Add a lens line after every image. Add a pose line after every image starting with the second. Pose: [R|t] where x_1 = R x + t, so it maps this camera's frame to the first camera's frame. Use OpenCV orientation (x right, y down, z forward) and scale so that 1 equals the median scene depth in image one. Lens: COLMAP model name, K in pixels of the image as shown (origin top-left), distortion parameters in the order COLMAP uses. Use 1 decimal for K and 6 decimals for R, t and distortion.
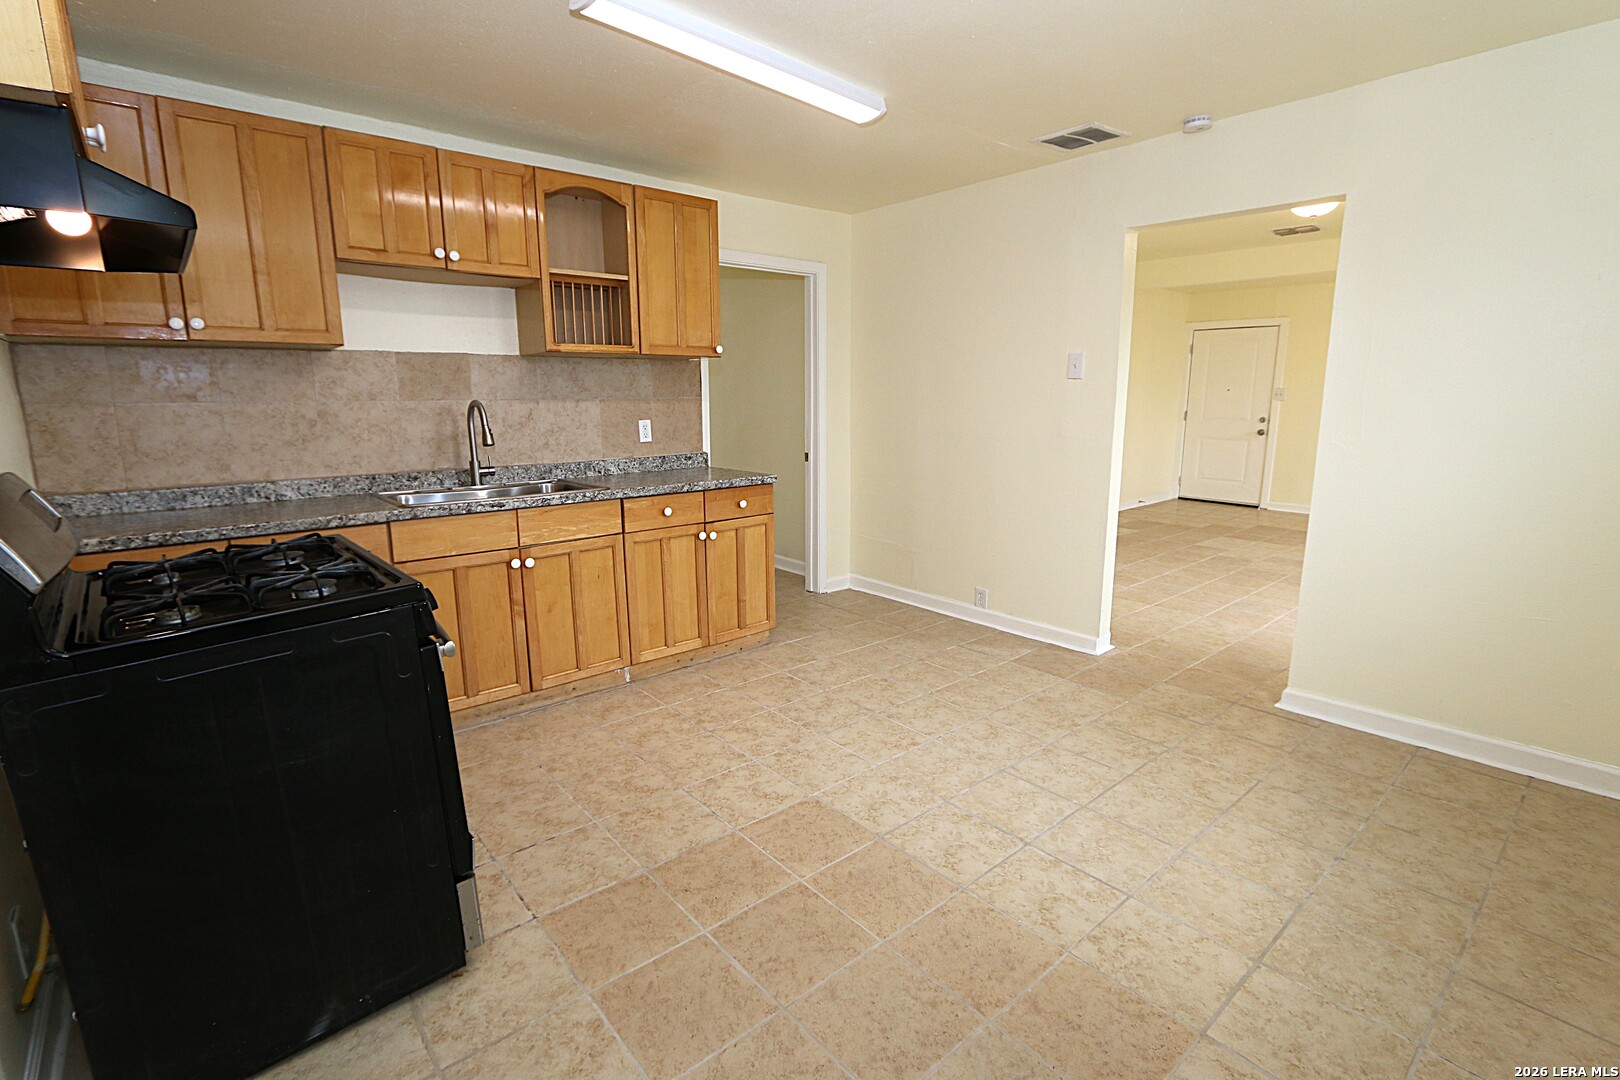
lens RADIAL K [[753.7, 0, 792.9], [0, 753.7, 537.7], [0, 0, 1]] dist [-0.022111, 0.001955]
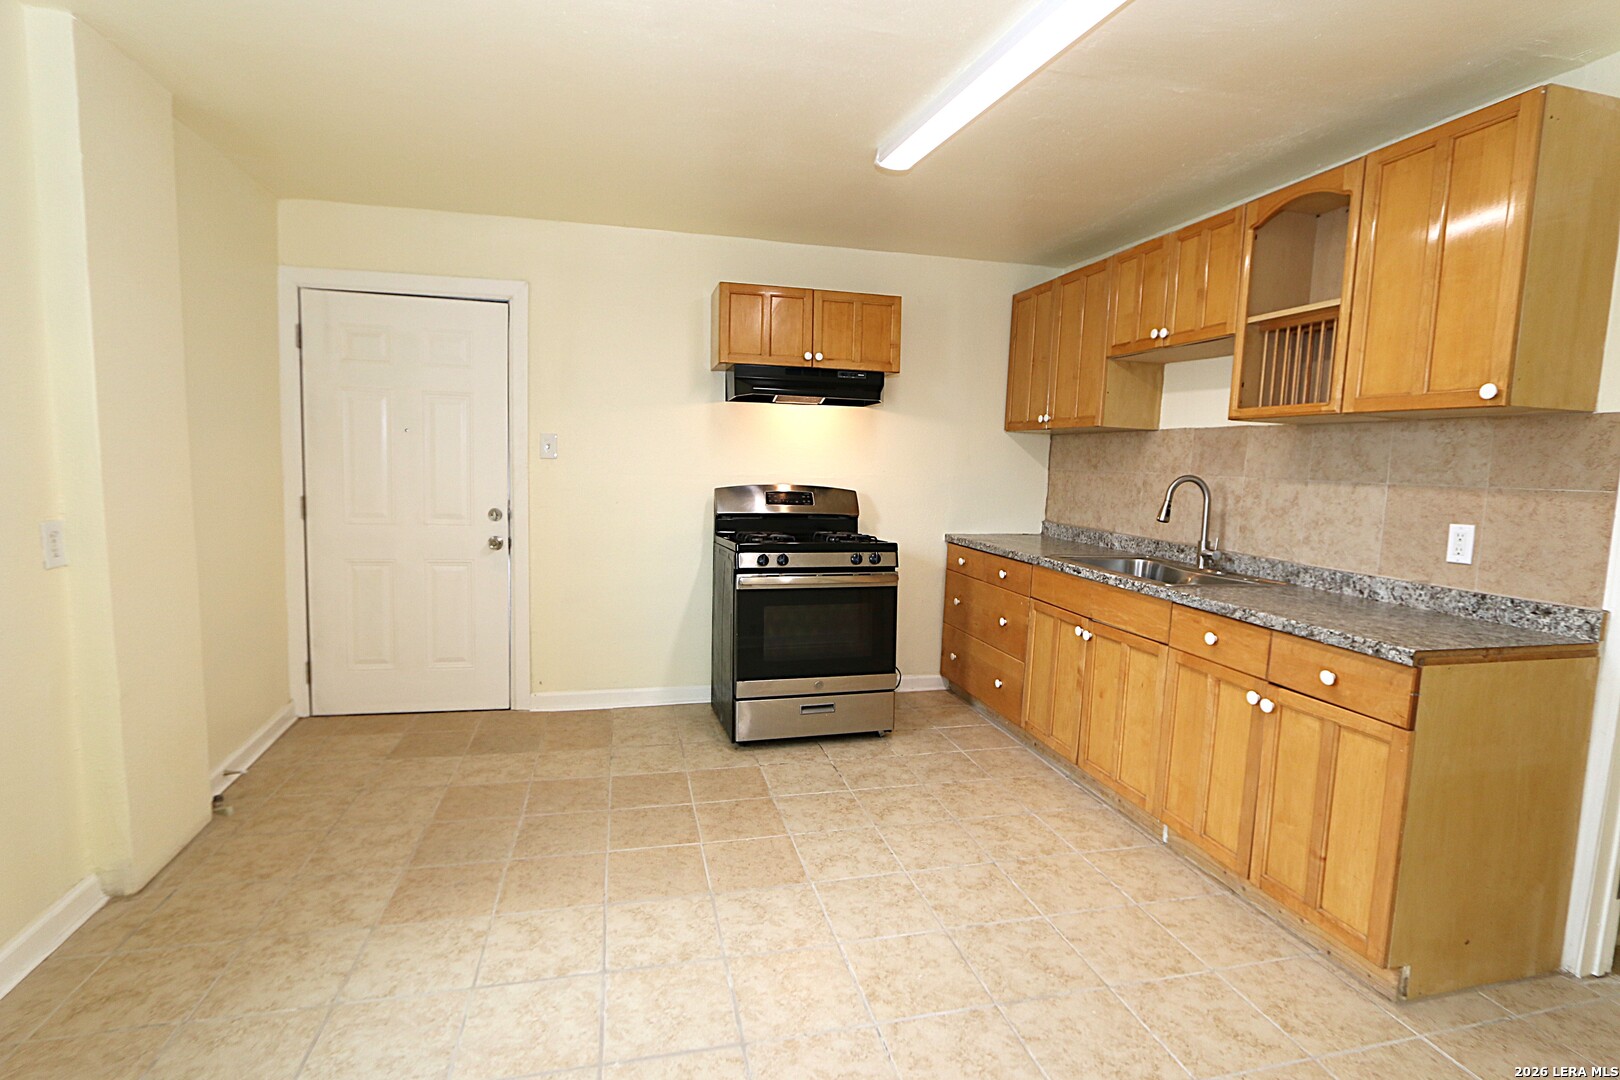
lens RADIAL K [[753.7, 0, 792.9], [0, 753.7, 537.7], [0, 0, 1]] dist [-0.022111, 0.001955]
pose [[-0.449712, 0.083613, -0.889251, 0.685590], [-0.195194, 0.962342, 0.189199, -0.200601], [0.871584, 0.258661, -0.416456, 1.038090]]
